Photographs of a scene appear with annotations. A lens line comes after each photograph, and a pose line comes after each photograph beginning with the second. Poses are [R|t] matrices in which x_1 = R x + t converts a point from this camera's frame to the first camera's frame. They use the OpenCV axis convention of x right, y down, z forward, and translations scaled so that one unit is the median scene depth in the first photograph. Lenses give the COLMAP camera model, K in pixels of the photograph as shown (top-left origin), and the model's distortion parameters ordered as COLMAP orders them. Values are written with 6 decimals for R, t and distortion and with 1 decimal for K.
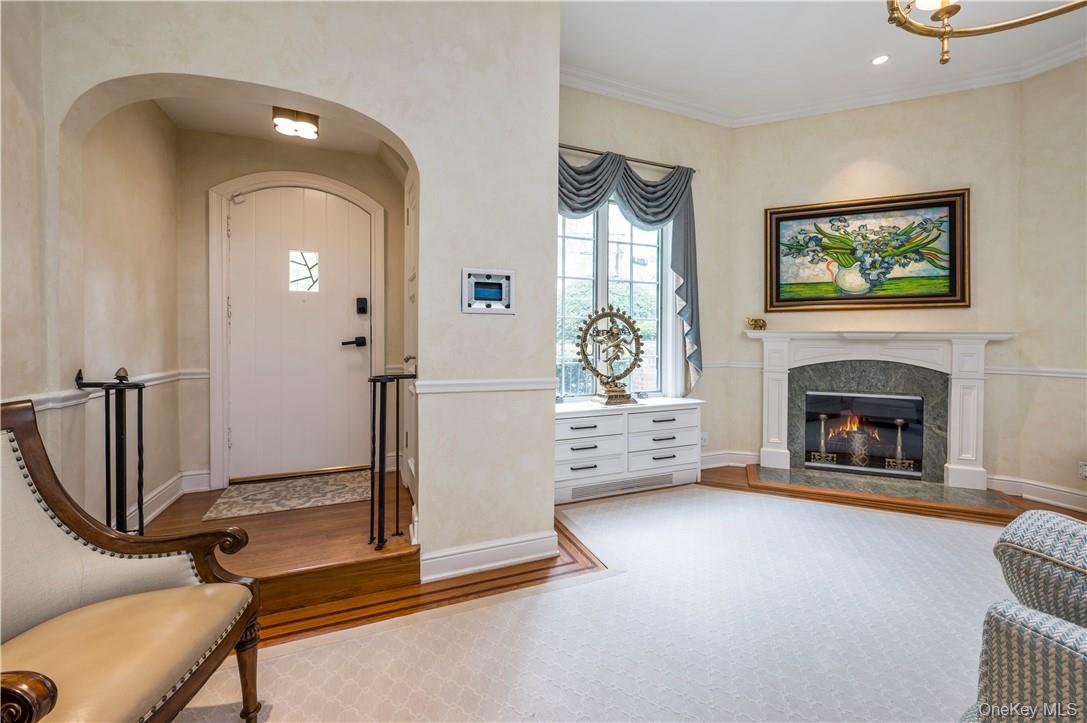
lens RADIAL K [[442.1, 0, 548.2], [0, 442.1, 339.5], [0, 0, 1]] dist [-0.000224, -0.000133]
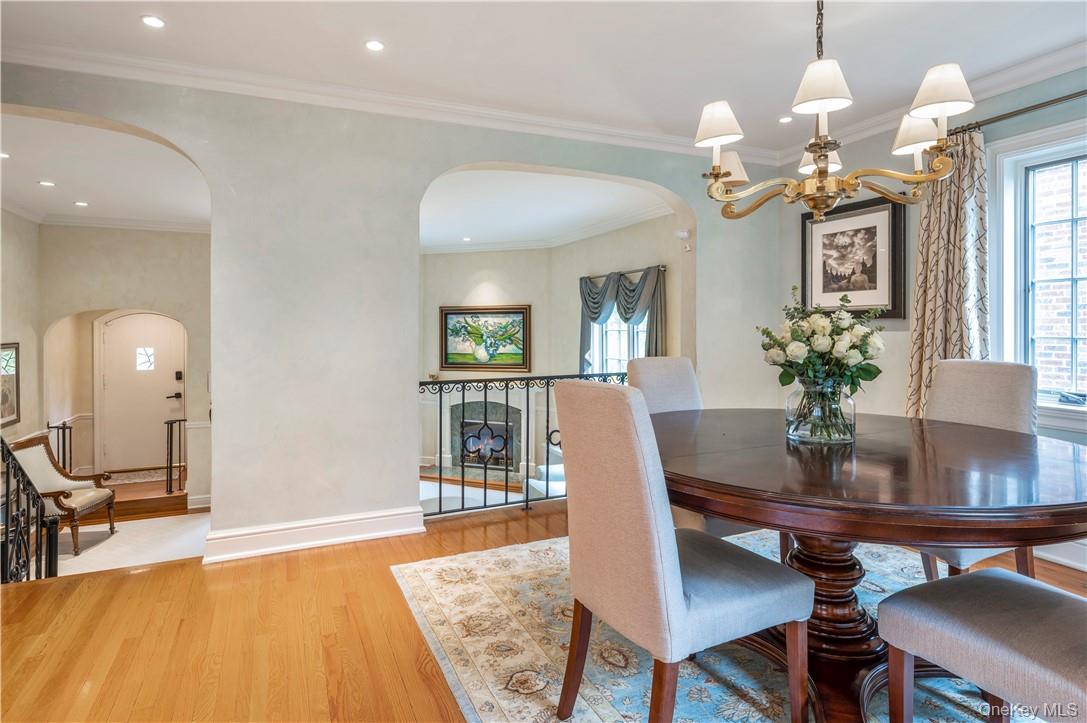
lens RADIAL K [[589.3, 0, 546.0], [0, 589.3, 326.7], [0, 0, 1]] dist [-0.002278, -0.001574]
pose [[0.999748, -0.003685, 0.022163, 0.924585], [0.003690, 0.999993, -0.000204, -0.244400], [-0.022162, 0.000286, 0.999754, -1.294954]]
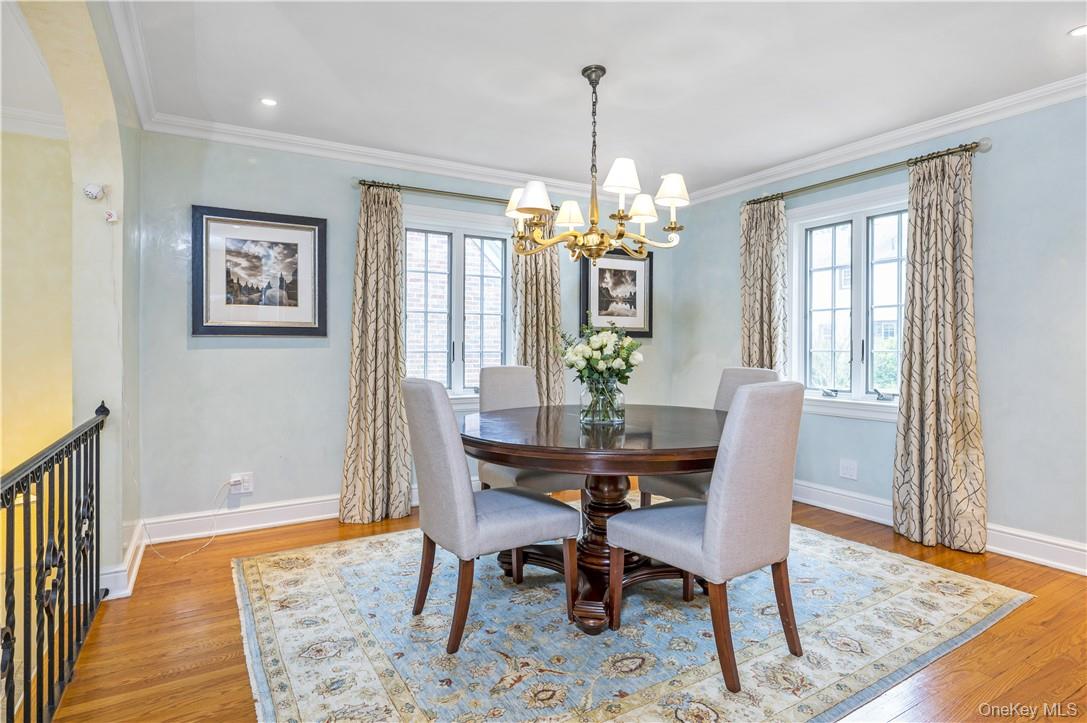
lens RADIAL K [[589.3, 0, 540.3], [0, 589.3, 347.5], [0, 0, 1]] dist [-0.002278, -0.001574]
pose [[-0.132913, -0.000557, 0.991128, 0.447669], [0.002286, 0.999997, 0.000869, -0.236077], [-0.991125, 0.002381, -0.132911, -0.574550]]
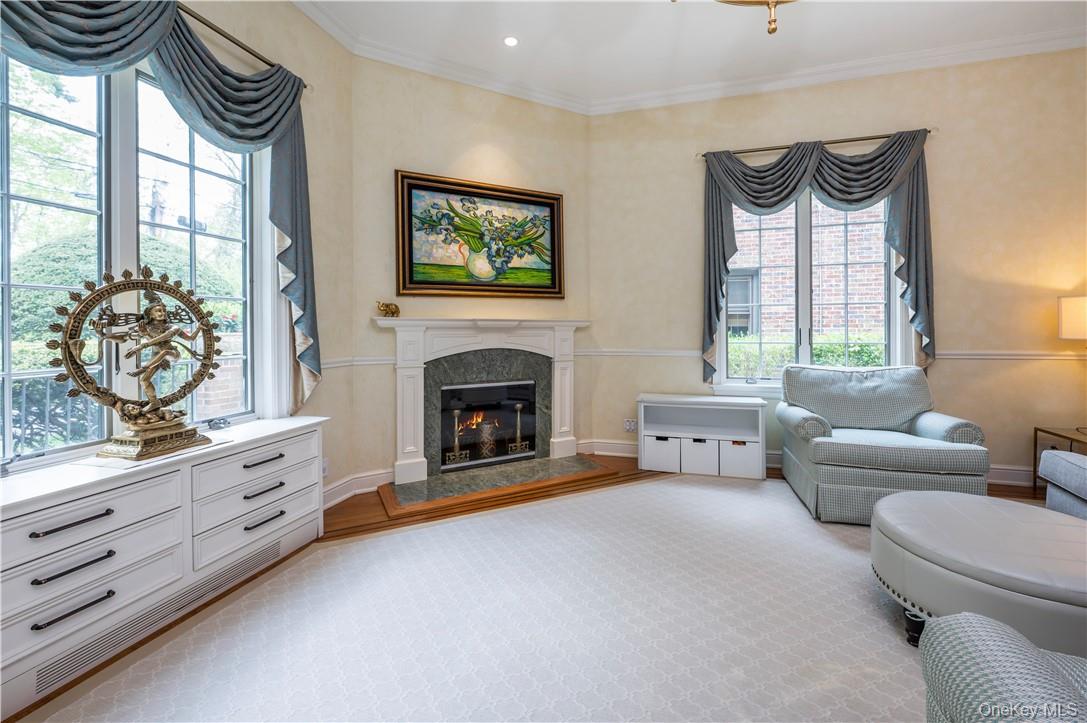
lens RADIAL K [[442.1, 0, 547.5], [0, 442.1, 329.1], [0, 0, 1]] dist [-0.000224, -0.000133]
pose [[0.636044, -0.011153, 0.771572, 0.037656], [0.011530, 0.999921, 0.004949, -0.000296], [-0.771566, 0.005748, 0.636123, 0.290735]]
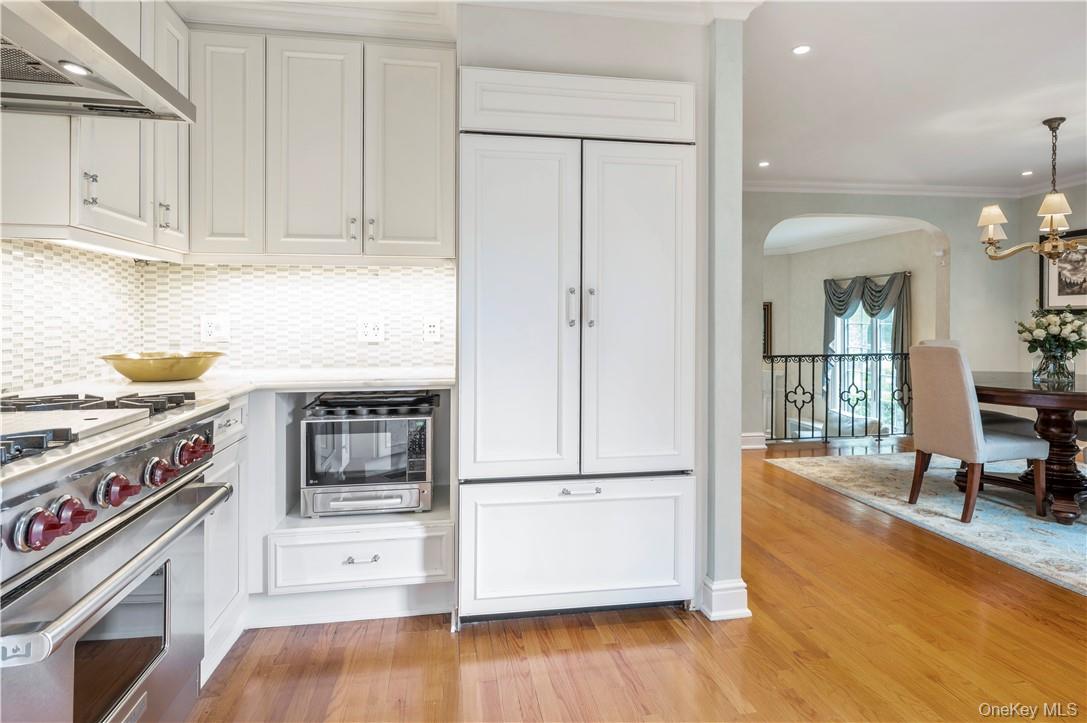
lens RADIAL K [[621.4, 0, 551.9], [0, 621.4, 322.5], [0, 0, 1]] dist [-0.000767, -0.001431]
pose [[0.974024, -0.001549, -0.226439, 0.587912], [0.002192, 0.999994, 0.002589, -0.246066], [0.226433, -0.003018, 0.974022, -1.998588]]
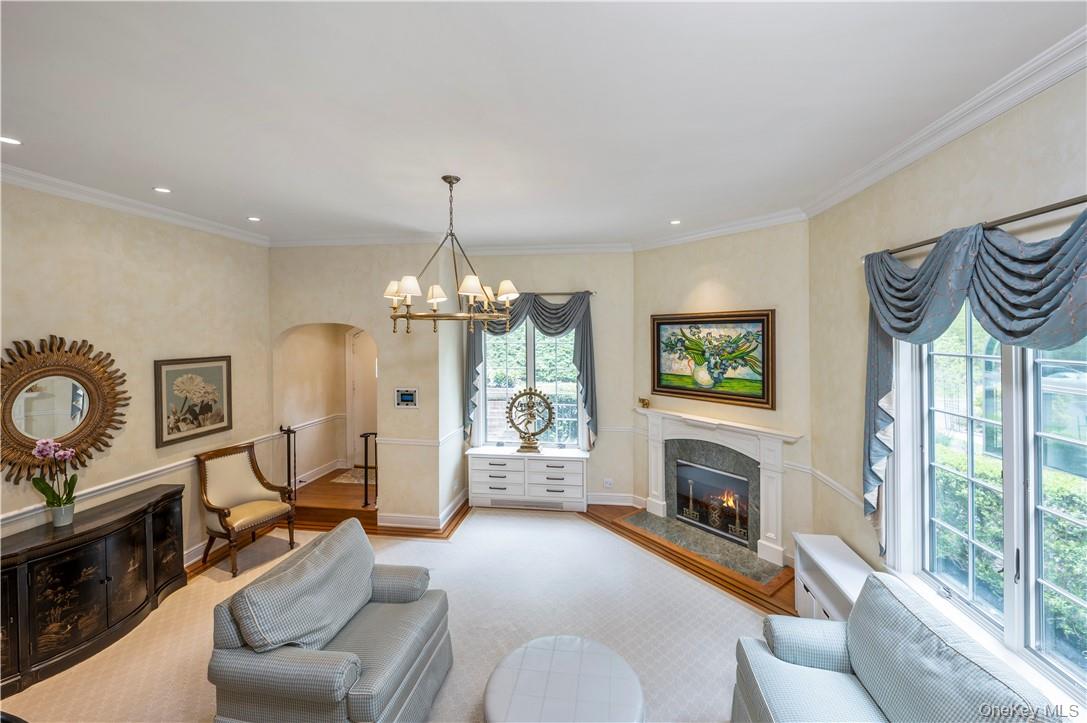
lens RADIAL K [[442.1, 0, 546.3], [0, 442.1, 334.2], [0, 0, 1]] dist [-0.000224, -0.000133]
pose [[0.857757, -0.003207, -0.514045, 0.996432], [0.003962, 0.999992, 0.000373, -0.267063], [0.514040, -0.002357, 0.857763, -0.316051]]
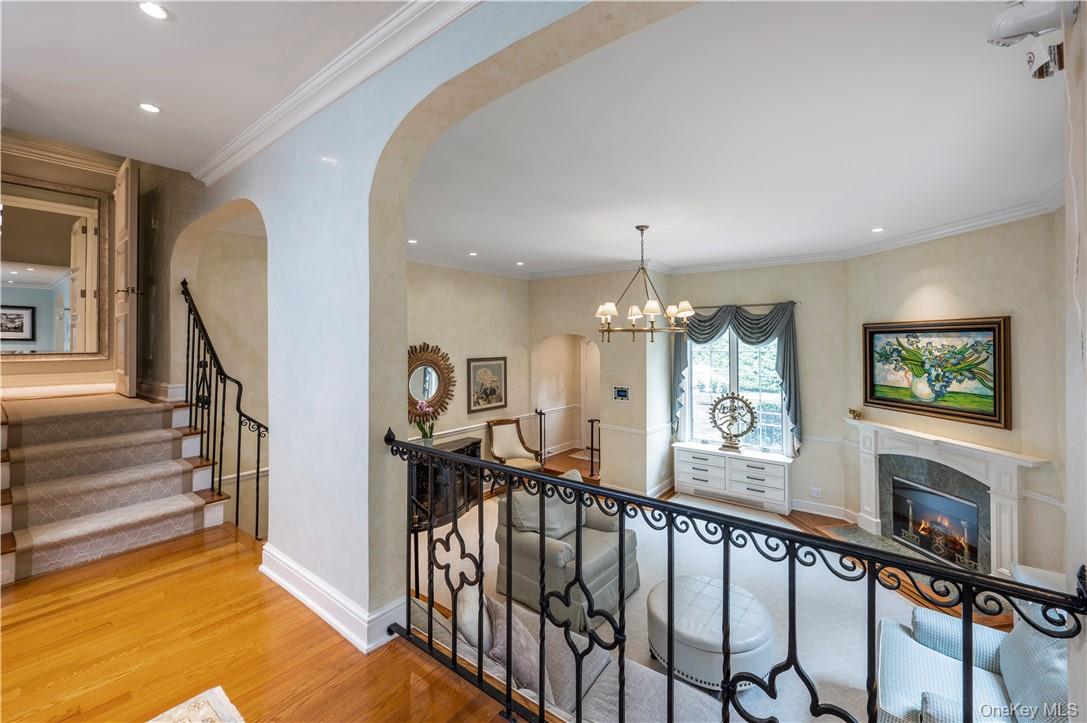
lens RADIAL K [[442.1, 0, 551.7], [0, 442.1, 337.1], [0, 0, 1]] dist [-0.000224, -0.000133]
pose [[0.491938, -0.010460, -0.870567, 1.280273], [0.000790, 0.999933, -0.011569, -0.269848], [0.870630, 0.005004, 0.491914, -0.443193]]
